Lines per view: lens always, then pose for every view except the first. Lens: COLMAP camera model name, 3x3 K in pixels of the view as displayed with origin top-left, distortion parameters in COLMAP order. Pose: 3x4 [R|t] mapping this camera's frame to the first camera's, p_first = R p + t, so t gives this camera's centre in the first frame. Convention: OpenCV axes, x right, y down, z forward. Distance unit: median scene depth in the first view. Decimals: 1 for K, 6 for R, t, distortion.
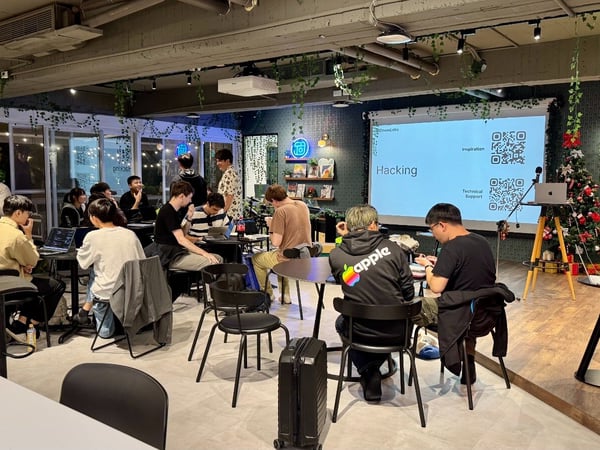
lens RADIAL K [[538.5, 0, 276.9], [0, 538.5, 224.7], [0, 0, 1]] dist [0.103260, -0.224773]
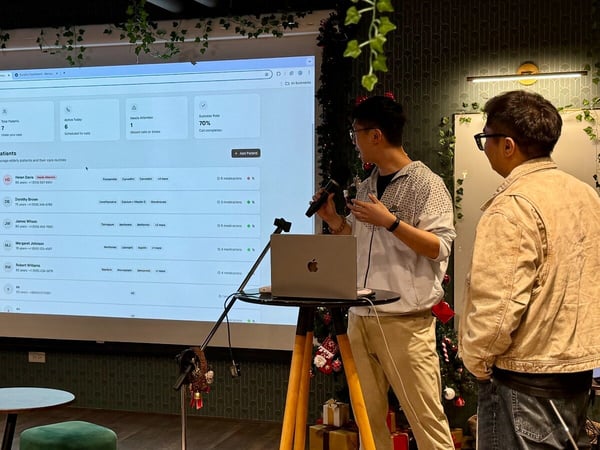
lens RADIAL K [[1054.5, 0, 199.1], [0, 1054.5, 226.8], [0, 0, 1]] dist [0.124079, -0.071312]
pose [[0.949016, -0.017711, 0.314729, 0.161015], [0.037979, 0.997571, -0.058384, -0.031595], [-0.312930, 0.067361, 0.947384, 0.289016]]
